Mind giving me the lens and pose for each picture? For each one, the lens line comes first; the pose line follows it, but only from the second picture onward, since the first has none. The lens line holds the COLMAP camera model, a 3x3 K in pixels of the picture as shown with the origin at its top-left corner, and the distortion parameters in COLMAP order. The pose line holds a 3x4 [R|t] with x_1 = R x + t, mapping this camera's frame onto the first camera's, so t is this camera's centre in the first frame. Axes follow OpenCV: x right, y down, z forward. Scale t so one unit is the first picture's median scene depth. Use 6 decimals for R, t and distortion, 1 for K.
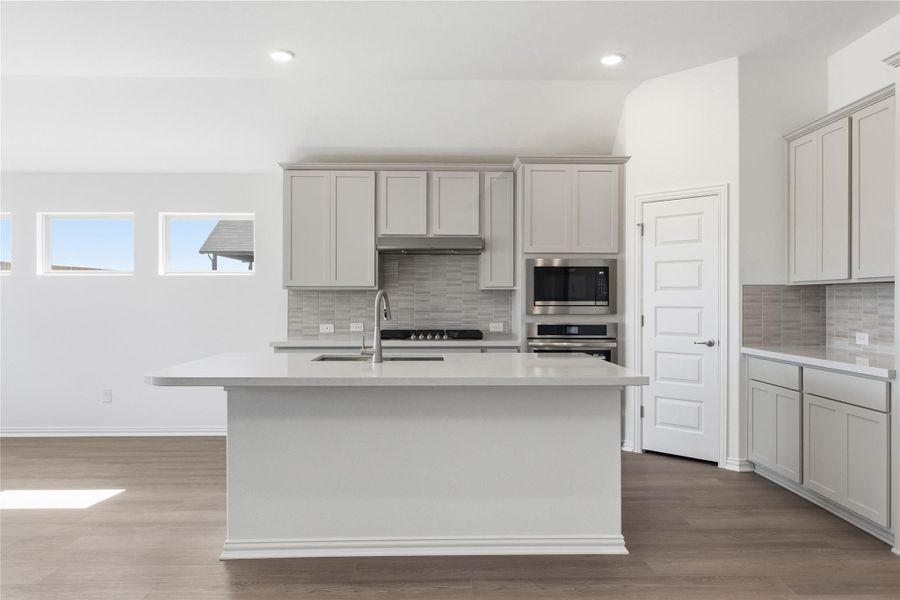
lens RADIAL K [[620.9, 0, 449.2], [0, 620.9, 299.8], [0, 0, 1]] dist [0.004928, -0.000583]
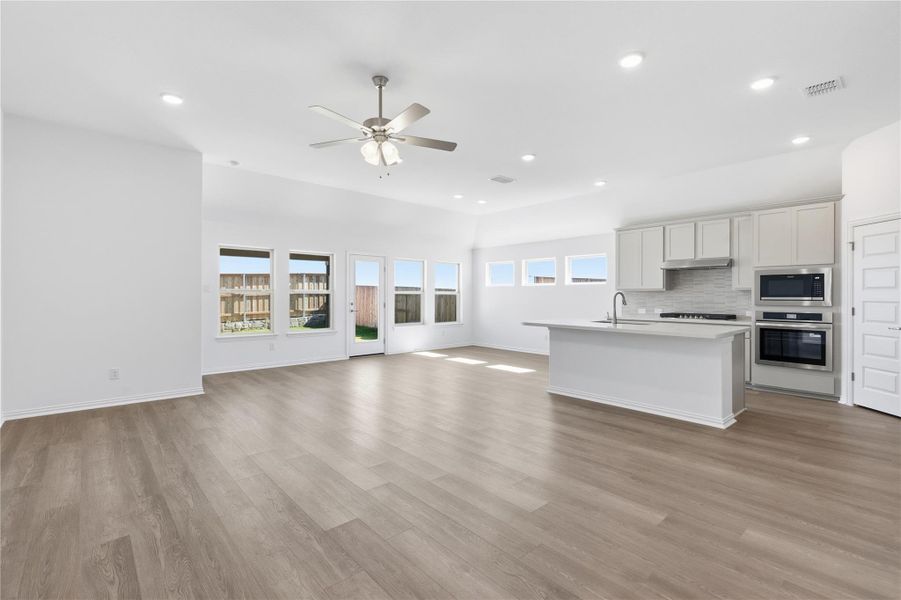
lens RADIAL K [[410.6, 0, 460.2], [0, 410.6, 295.9], [0, 0, 1]] dist [0.010092, 0.000100]
pose [[0.662979, 0.001988, -0.748635, 0.409244], [-0.002379, 0.999997, 0.000548, 0.000348], [0.748634, 0.001418, 0.662982, -0.269126]]
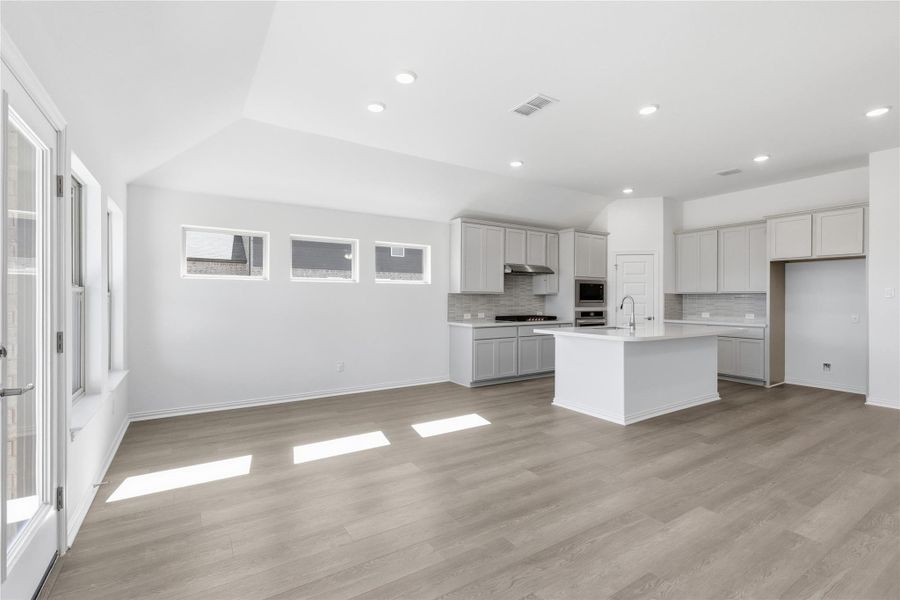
lens RADIAL K [[410.2, 0, 455.7], [0, 410.2, 297.3], [0, 0, 1]] dist [0.010092, 0.000100]
pose [[0.850500, 0.004266, 0.525957, -0.888507], [-0.002236, 0.999987, -0.004495, -0.000574], [-0.525969, 0.002647, 0.850499, 0.073540]]
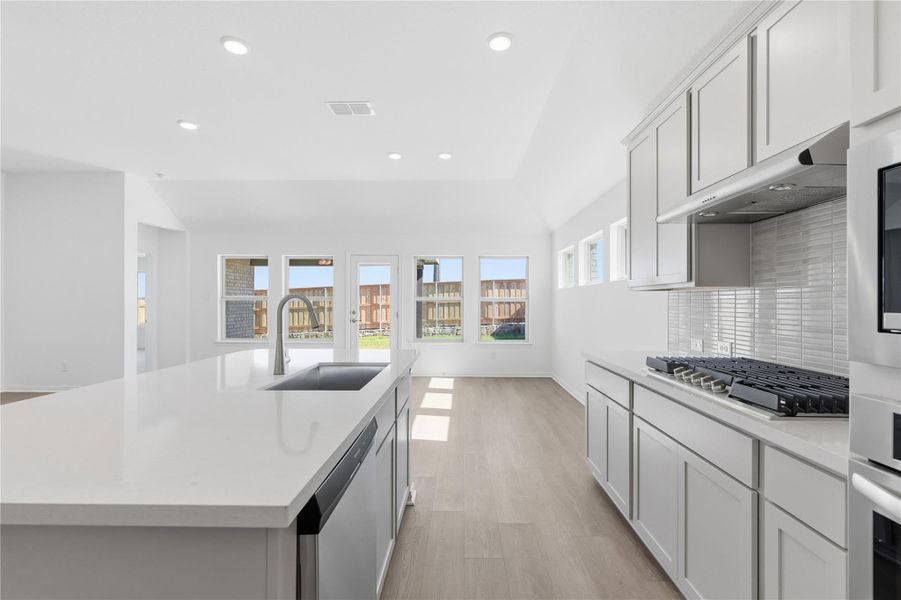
lens RADIAL K [[410.6, 0, 451.2], [0, 410.6, 302.1], [0, 0, 1]] dist [0.010092, 0.000100]
pose [[-0.045628, -0.000433, -0.998958, 0.300711], [-0.001020, 0.999999, -0.000387, -0.001798], [0.998958, 0.001001, -0.045629, 0.807118]]
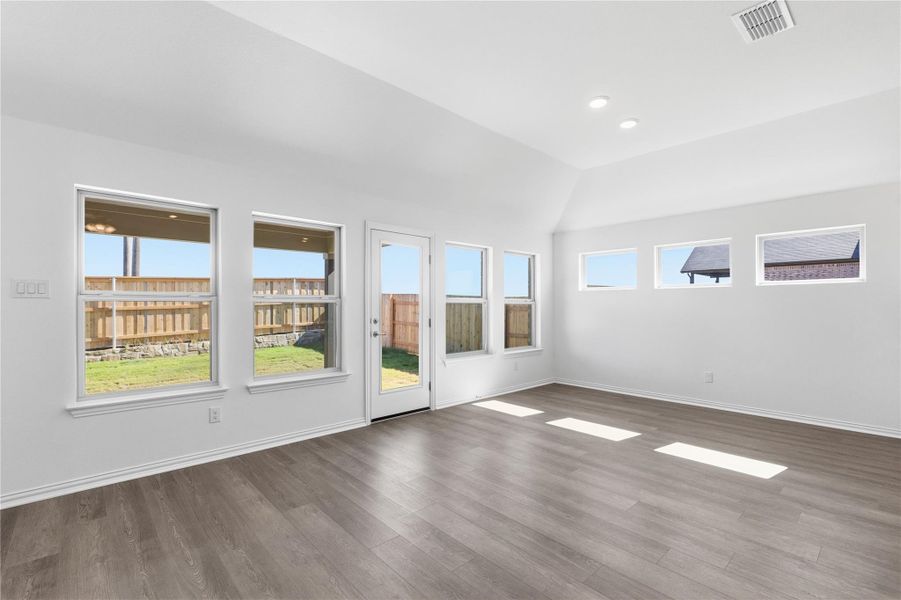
lens RADIAL K [[410.6, 0, 457.0], [0, 410.6, 303.3], [0, 0, 1]] dist [0.010092, 0.000100]
pose [[0.667377, -0.004522, -0.744706, -0.274492], [0.000509, 0.999984, -0.005615, 0.000382], [0.744720, 0.003368, 0.667369, 0.013061]]
